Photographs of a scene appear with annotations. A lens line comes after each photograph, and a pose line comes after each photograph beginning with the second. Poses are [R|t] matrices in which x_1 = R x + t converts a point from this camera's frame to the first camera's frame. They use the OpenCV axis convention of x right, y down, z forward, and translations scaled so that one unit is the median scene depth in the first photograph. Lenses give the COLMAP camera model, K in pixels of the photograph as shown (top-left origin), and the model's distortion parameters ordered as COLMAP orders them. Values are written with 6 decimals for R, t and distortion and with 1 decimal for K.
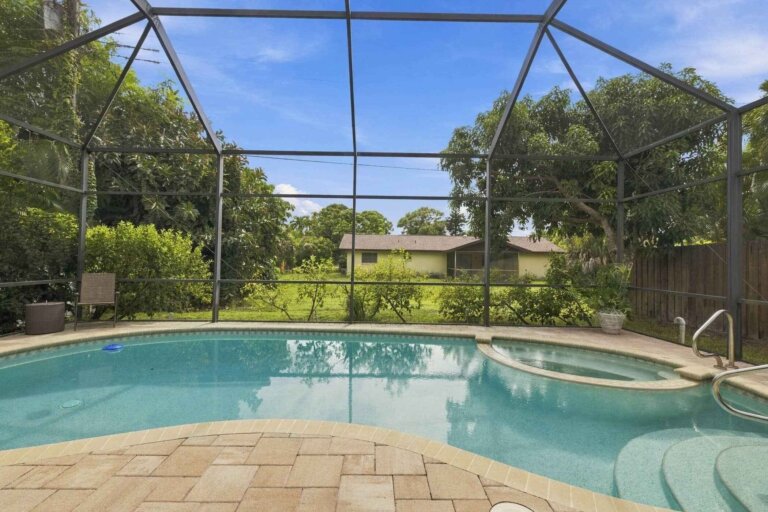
lens RADIAL K [[330.1, 0, 382.1], [0, 330.1, 259.5], [0, 0, 1]] dist [-0.001549, 0.001620]
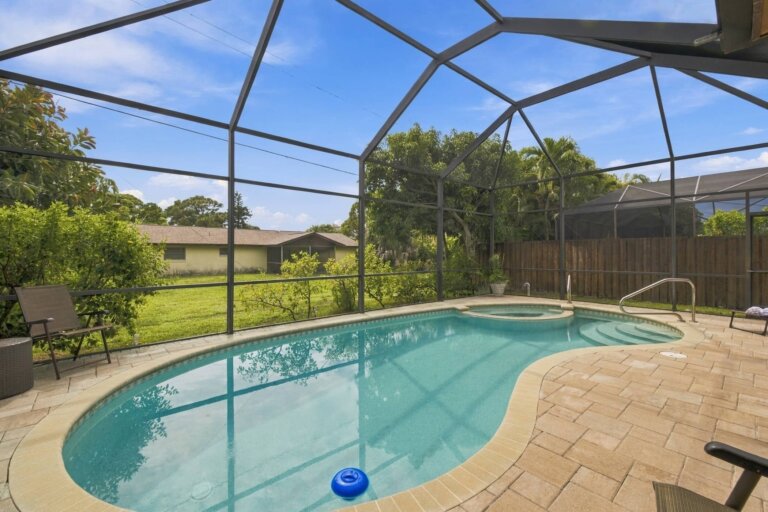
lens RADIAL K [[330.1, 0, 379.6], [0, 330.1, 253.7], [0, 0, 1]] dist [-0.001549, 0.001620]
pose [[0.759993, -0.015075, 0.649756, -0.605746], [0.014880, 0.999873, 0.005794, -0.004793], [-0.649761, 0.005265, 0.760121, 0.110803]]
